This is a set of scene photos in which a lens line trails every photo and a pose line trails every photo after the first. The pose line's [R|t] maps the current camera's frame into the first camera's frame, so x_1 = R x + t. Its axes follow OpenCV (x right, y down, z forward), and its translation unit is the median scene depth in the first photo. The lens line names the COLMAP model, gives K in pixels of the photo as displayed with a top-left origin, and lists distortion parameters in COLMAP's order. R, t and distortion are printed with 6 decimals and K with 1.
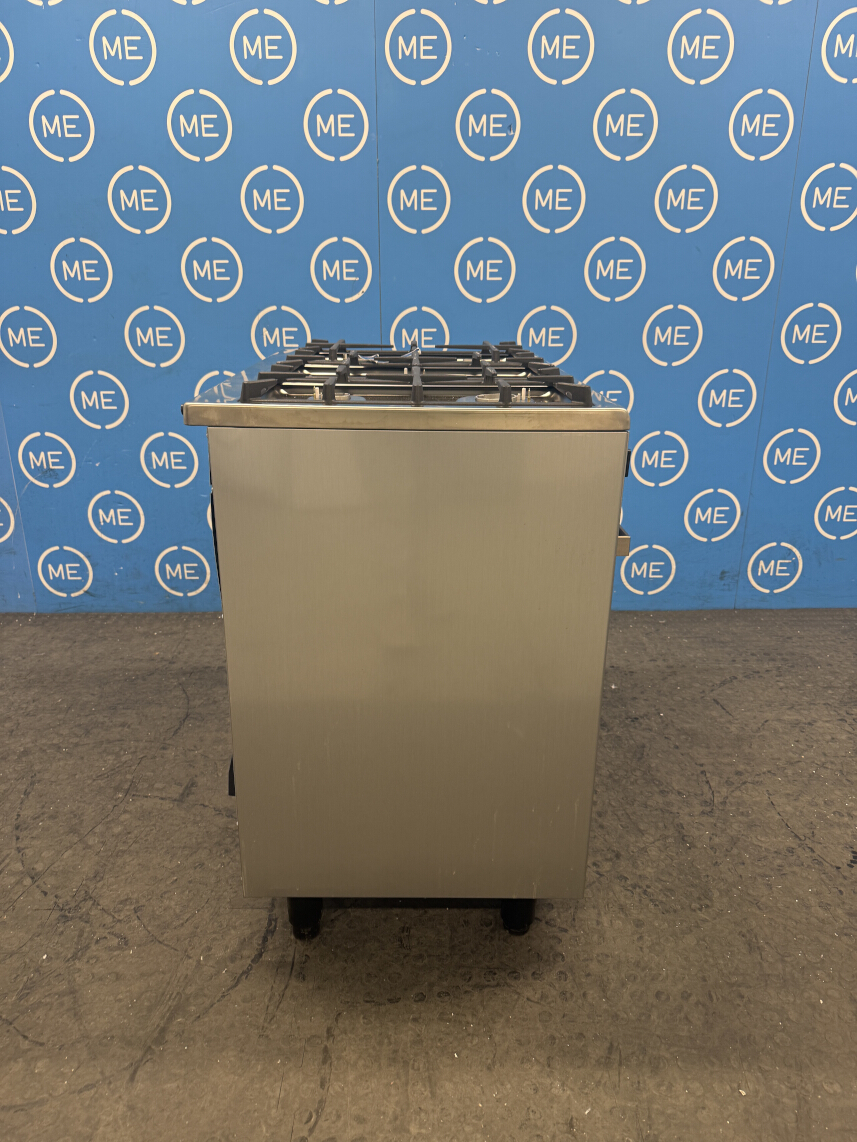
lens RADIAL K [[810.2, 0, 429.6], [0, 810.2, 572.8], [0, 0, 1]] dist [-0.000579, -0.015032]
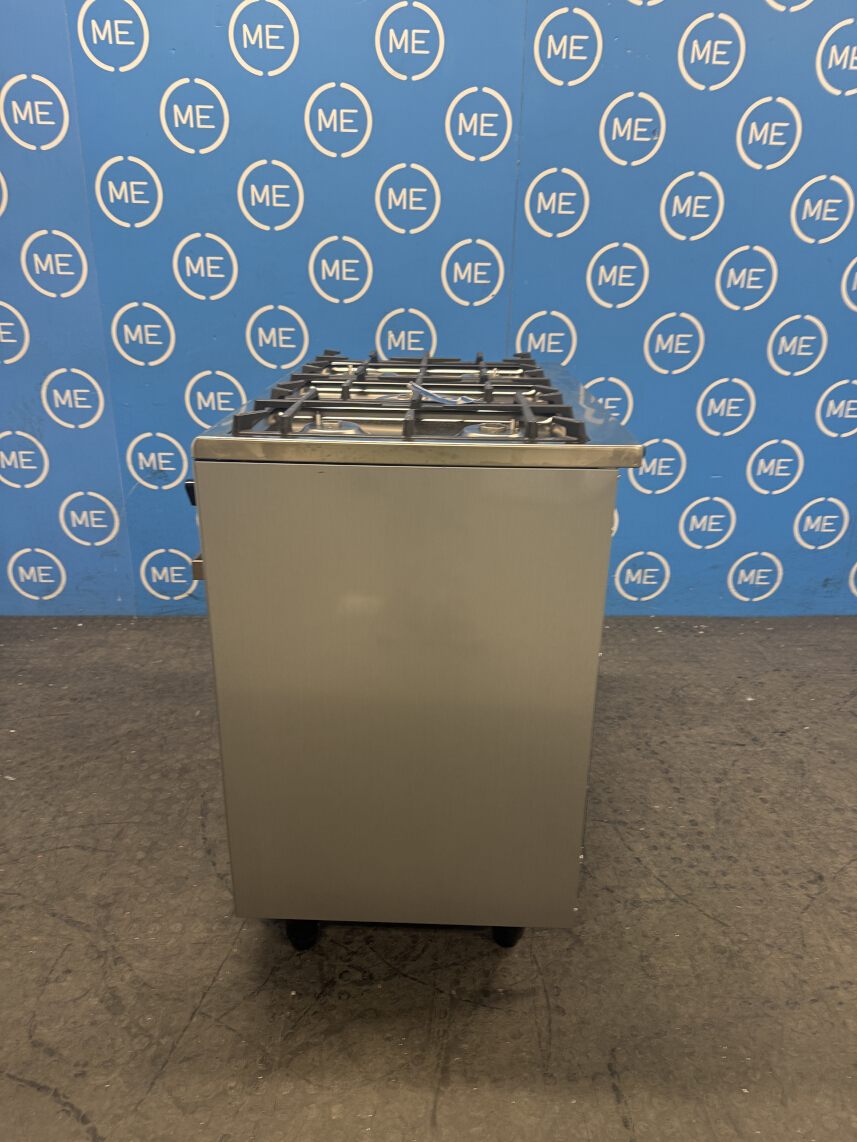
lens RADIAL K [[810.2, 0, 423.2], [0, 810.2, 572.6], [0, 0, 1]] dist [-0.000579, -0.015032]
pose [[0.999271, 0.007536, 0.037416, -0.219096], [-0.008525, 0.999616, 0.026349, -0.038992], [-0.037203, -0.026649, 0.998952, 0.013868]]
